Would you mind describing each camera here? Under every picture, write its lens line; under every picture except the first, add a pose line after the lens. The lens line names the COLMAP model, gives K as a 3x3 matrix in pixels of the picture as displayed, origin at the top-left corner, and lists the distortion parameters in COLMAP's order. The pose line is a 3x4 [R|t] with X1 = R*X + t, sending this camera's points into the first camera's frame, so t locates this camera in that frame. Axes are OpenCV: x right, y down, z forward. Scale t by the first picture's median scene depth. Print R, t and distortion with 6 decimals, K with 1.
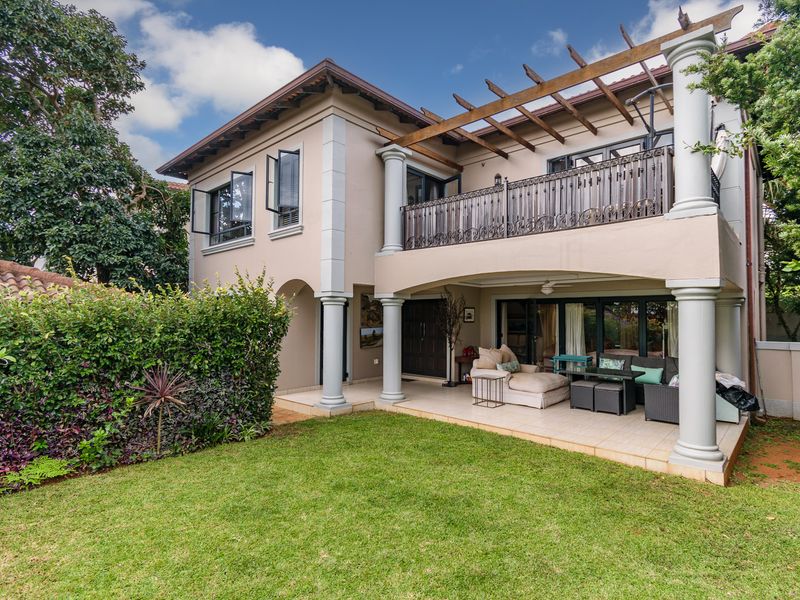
lens RADIAL K [[433.8, 0, 418.0], [0, 433.8, 310.9], [0, 0, 1]] dist [0.000073, 0.001339]
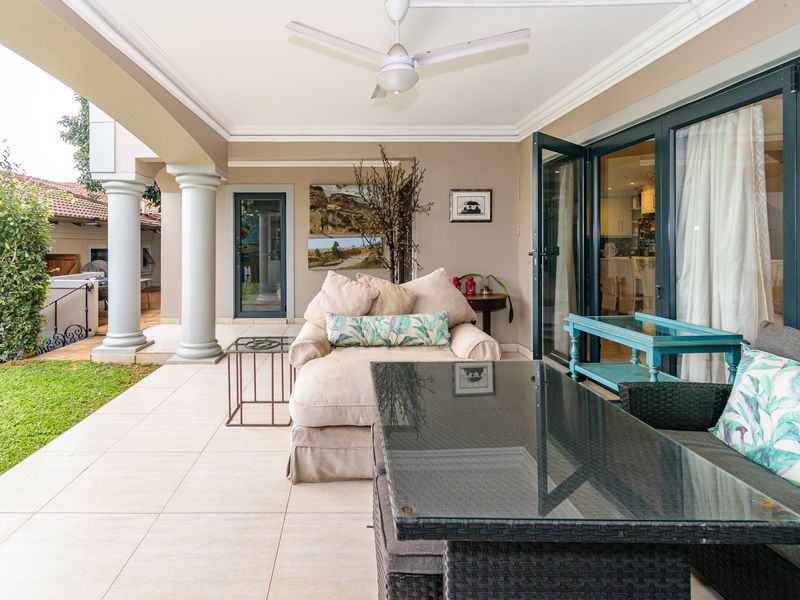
lens RADIAL K [[416.3, 0, 375.5], [0, 416.3, 283.9], [0, 0, 1]] dist [0.000589, -0.000200]
pose [[0.661154, 0.065786, -0.747361, 0.394776], [0.024365, 0.993740, 0.109027, 0.041705], [0.749855, -0.090293, 0.655412, 0.655894]]
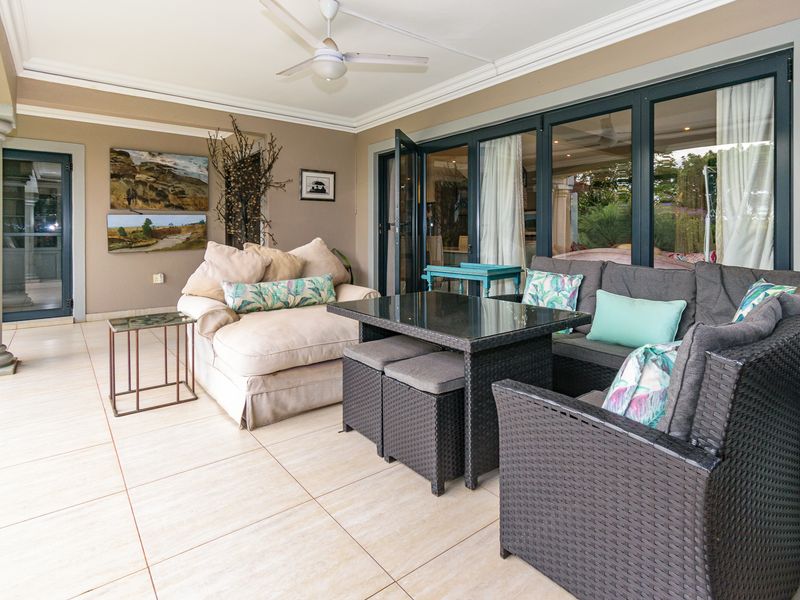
lens RADIAL K [[433.8, 0, 418.0], [0, 433.8, 310.9], [0, 0, 1]] dist [0.000073, 0.001339]
pose [[0.985626, 0.018217, -0.167957, 0.331468], [0.014314, 0.981590, 0.190464, 0.059979], [0.168334, -0.190130, 0.967220, 0.520049]]
